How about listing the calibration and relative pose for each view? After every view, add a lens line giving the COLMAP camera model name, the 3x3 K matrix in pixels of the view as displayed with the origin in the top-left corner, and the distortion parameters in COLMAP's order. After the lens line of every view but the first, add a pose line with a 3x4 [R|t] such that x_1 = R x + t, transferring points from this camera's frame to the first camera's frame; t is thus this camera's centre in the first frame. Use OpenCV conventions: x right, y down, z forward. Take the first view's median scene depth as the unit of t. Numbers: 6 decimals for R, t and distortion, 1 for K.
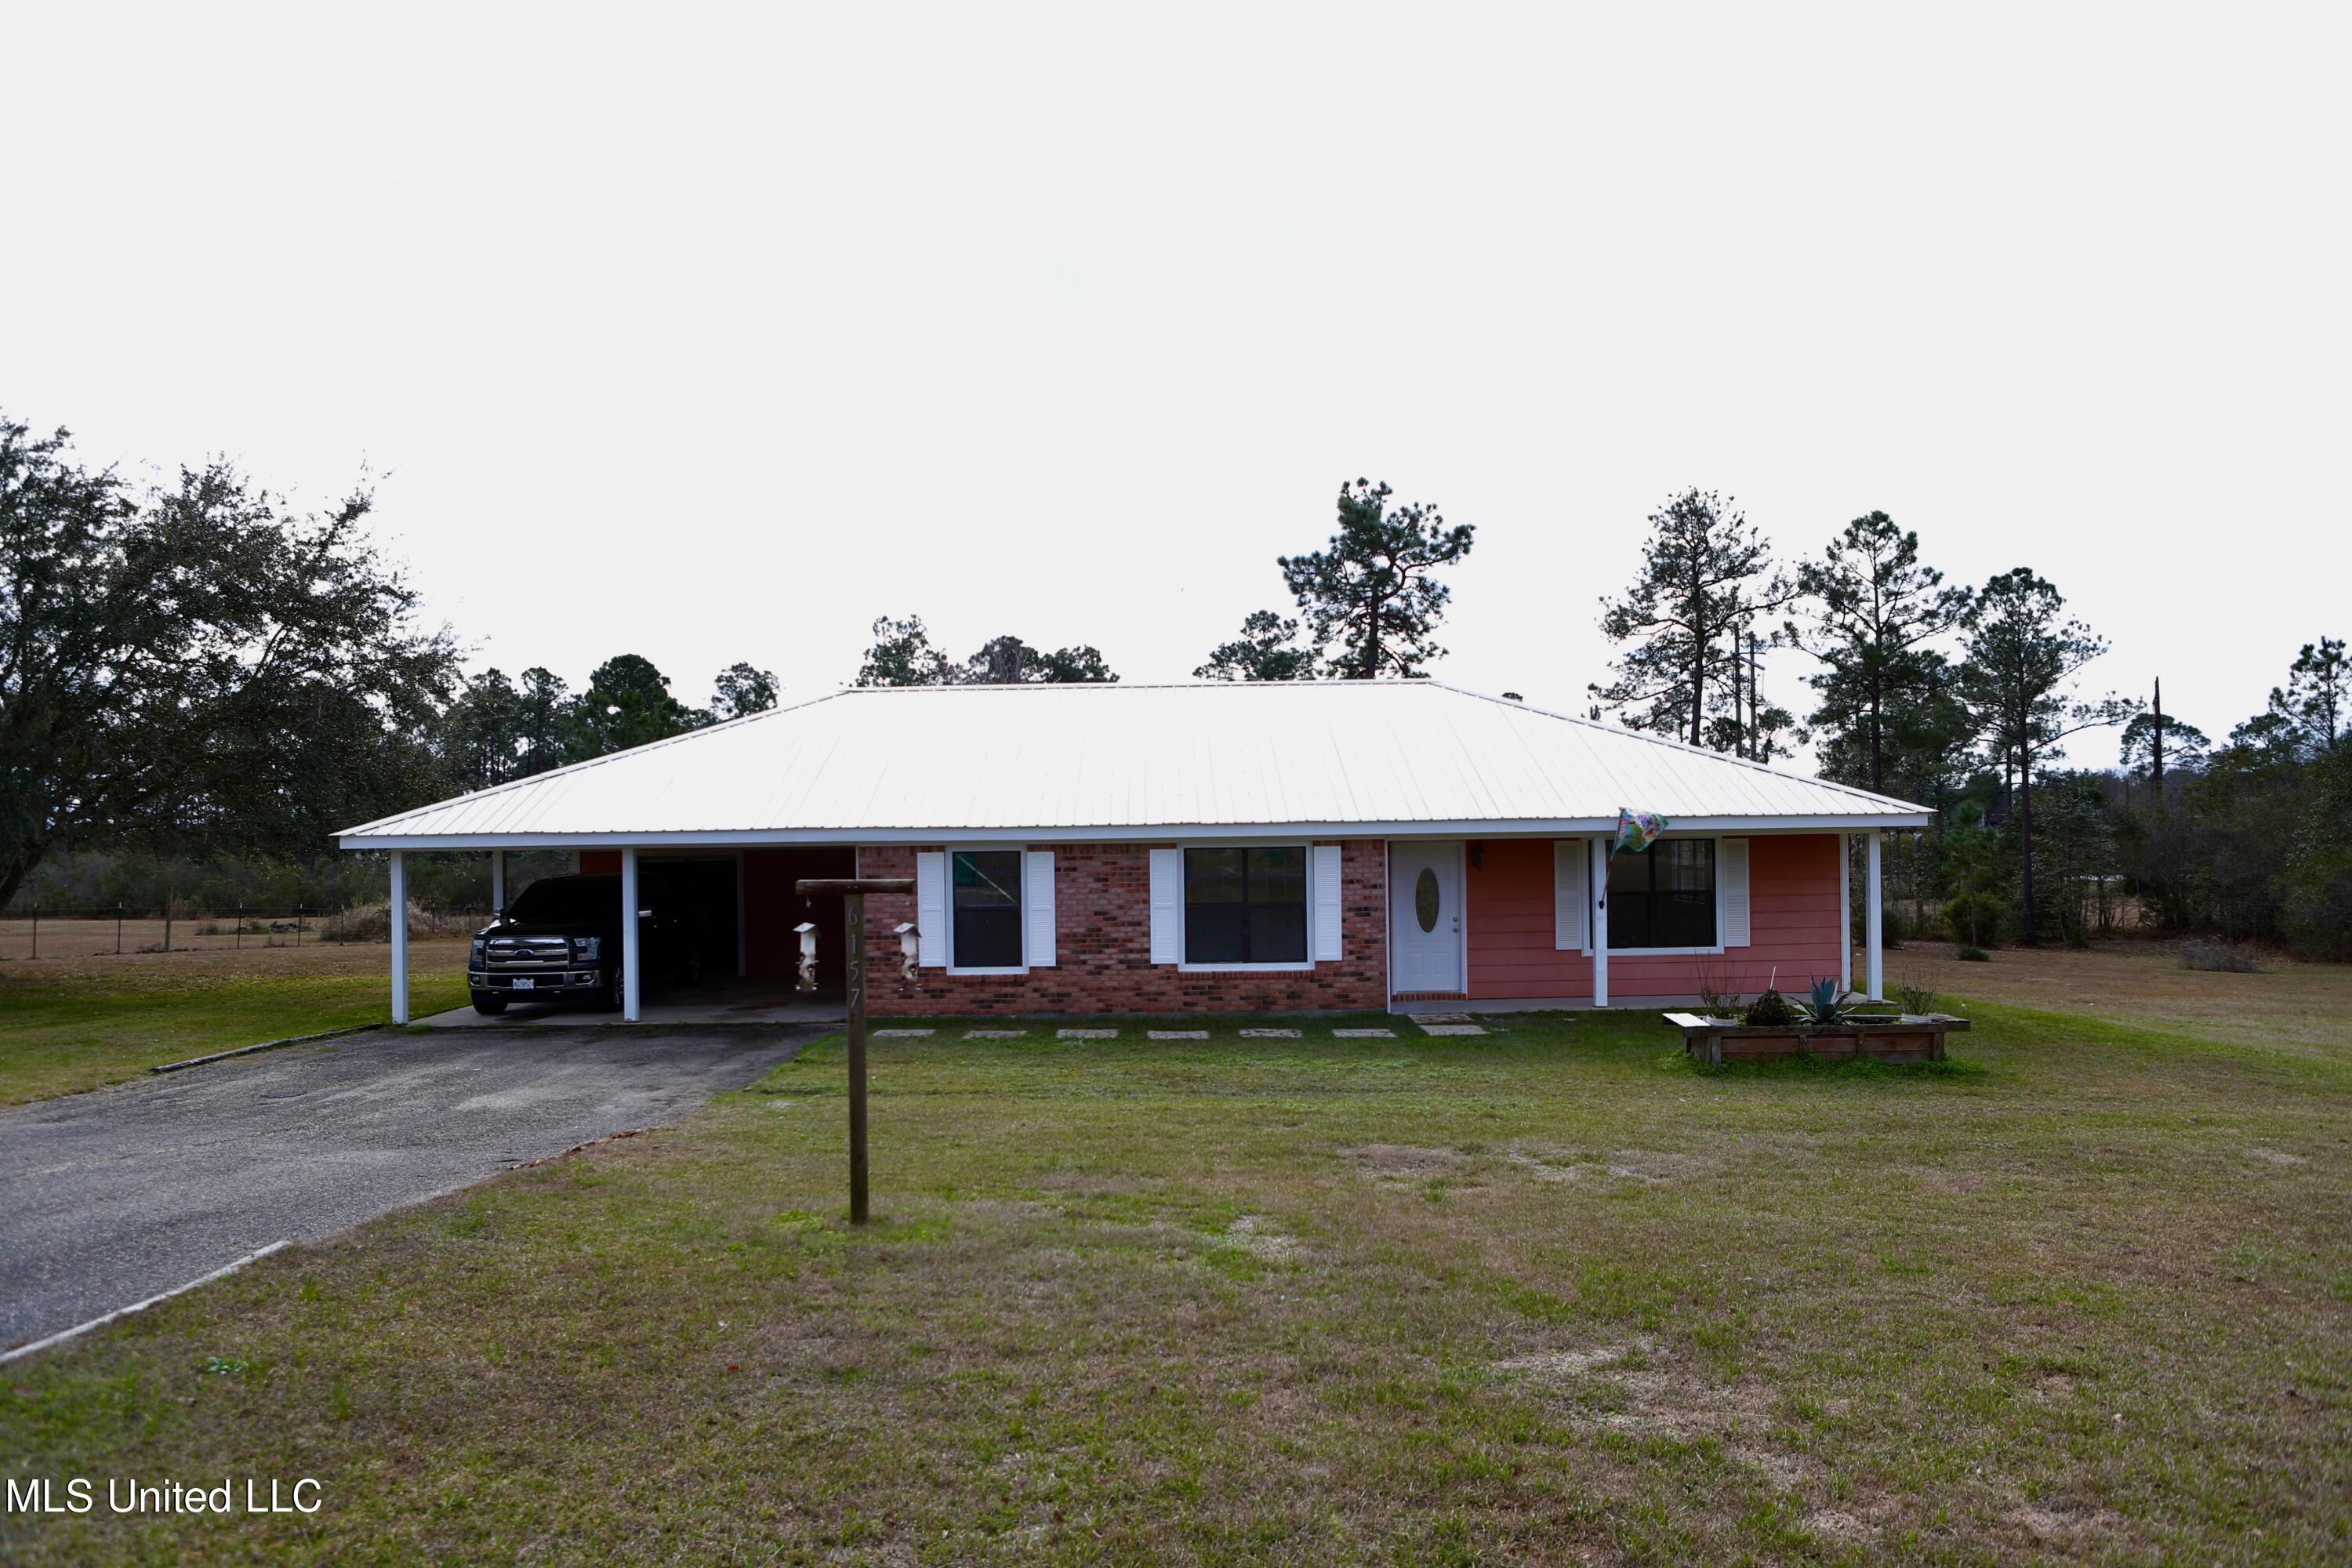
lens RADIAL K [[1612.2, 0, 1169.4], [0, 1612.2, 800.5], [0, 0, 1]] dist [-0.109874, 0.086667]
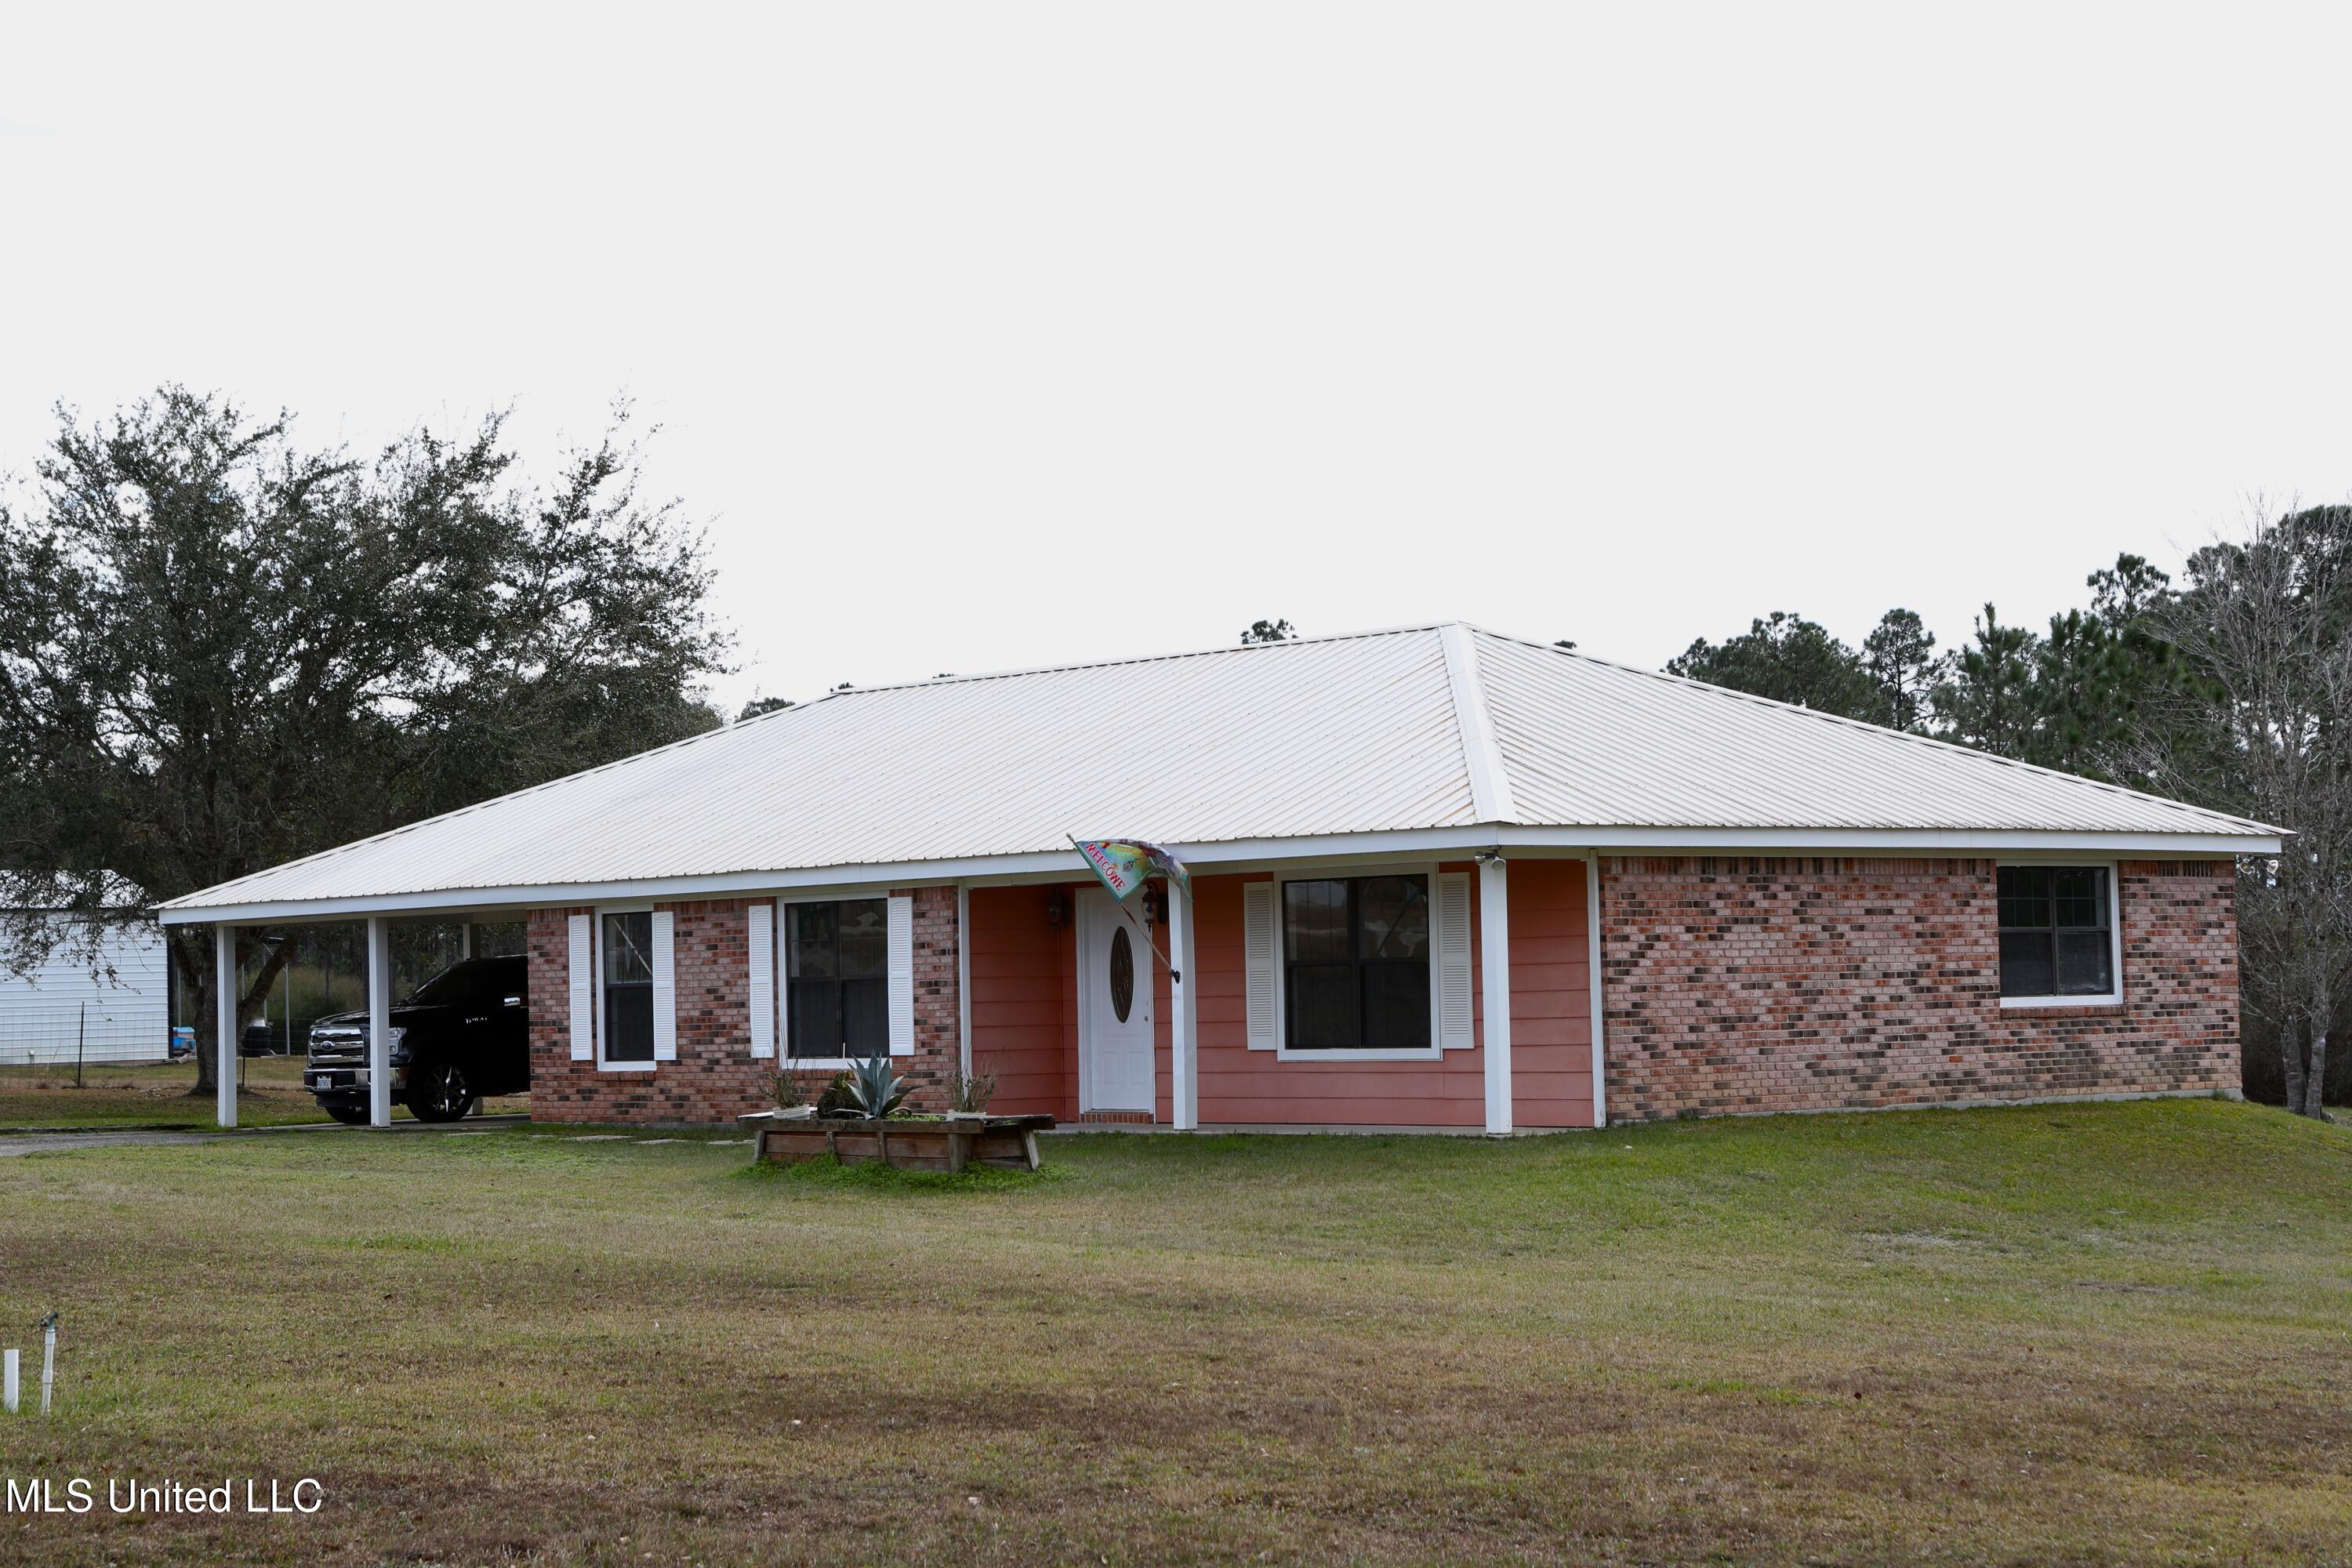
lens RADIAL K [[4210.1, 0, 1176.0], [0, 4210.1, 784.0], [0, 0, 1]] dist [0.176166, 0.019728]
pose [[0.684659, -0.039239, -0.727807, 1.536503], [0.029422, 0.999224, -0.026194, 0.030251], [0.728270, -0.003479, 0.685282, -0.205825]]
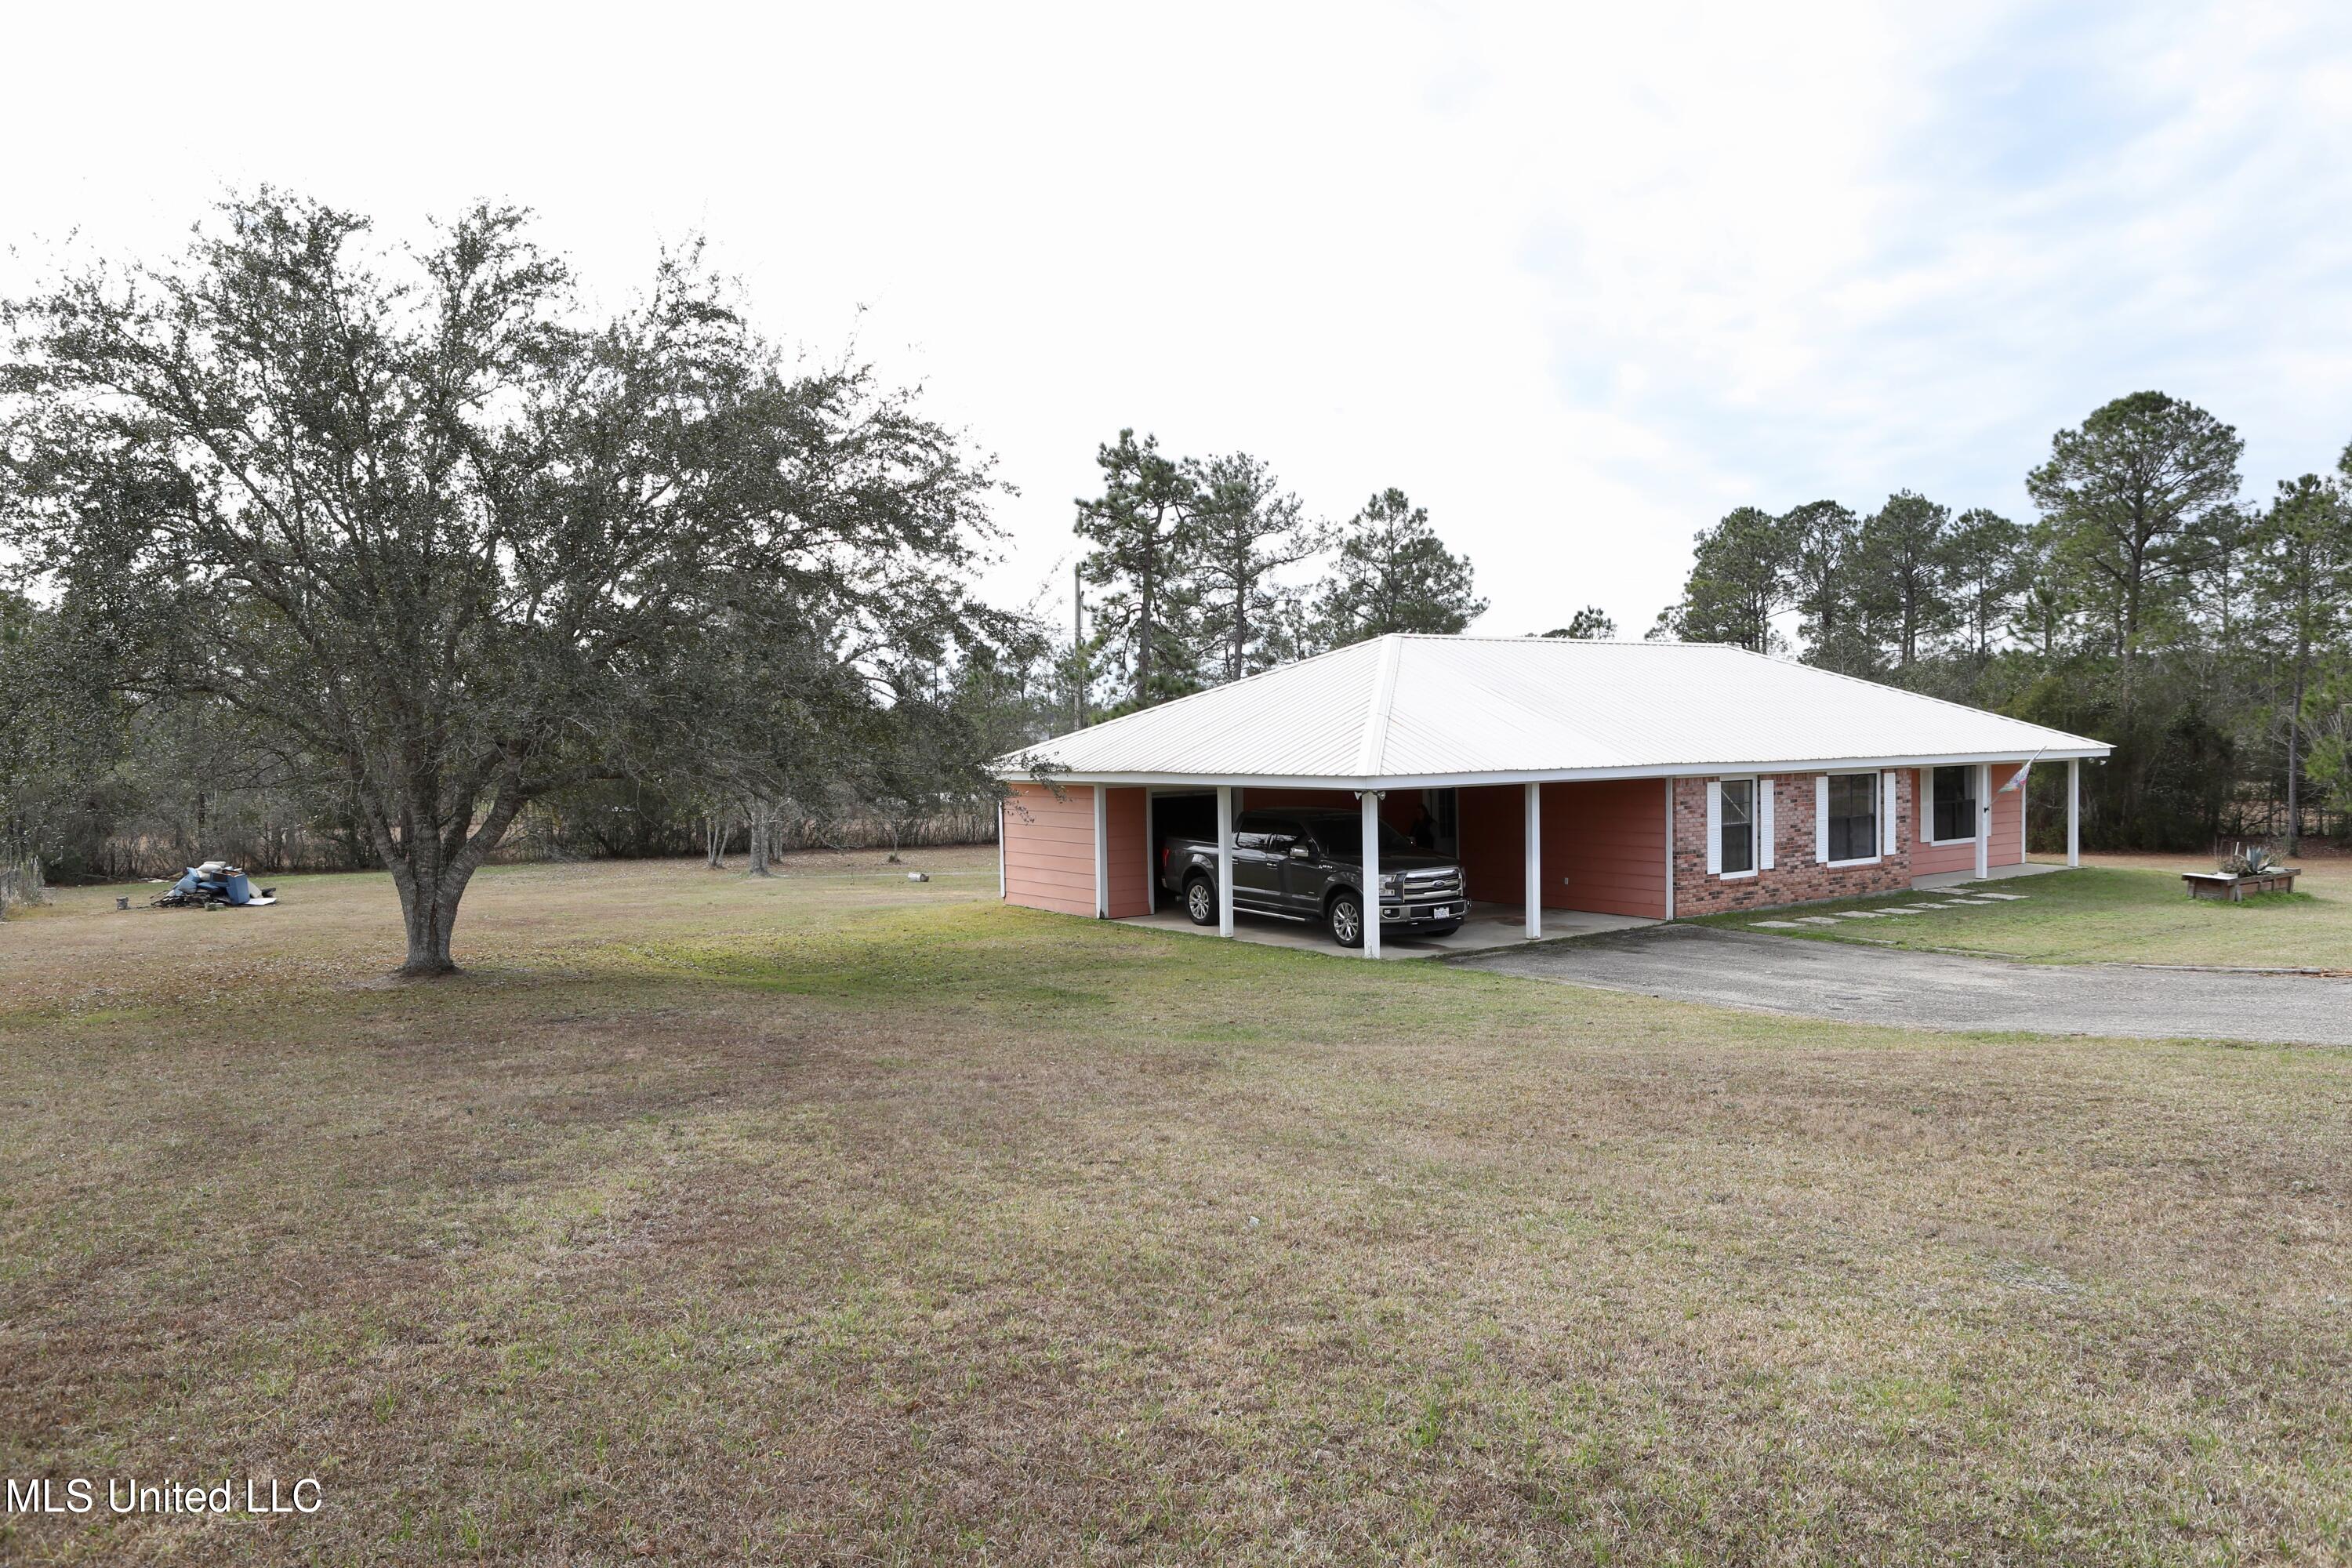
lens RADIAL K [[1612.2, 0, 1169.4], [0, 1612.2, 800.5], [0, 0, 1]] dist [-0.109874, 0.086667]
pose [[0.827020, -0.024162, 0.561652, -1.165329], [-0.004001, 0.998798, 0.048858, -0.011903], [-0.562158, -0.042653, 0.825929, 0.214233]]
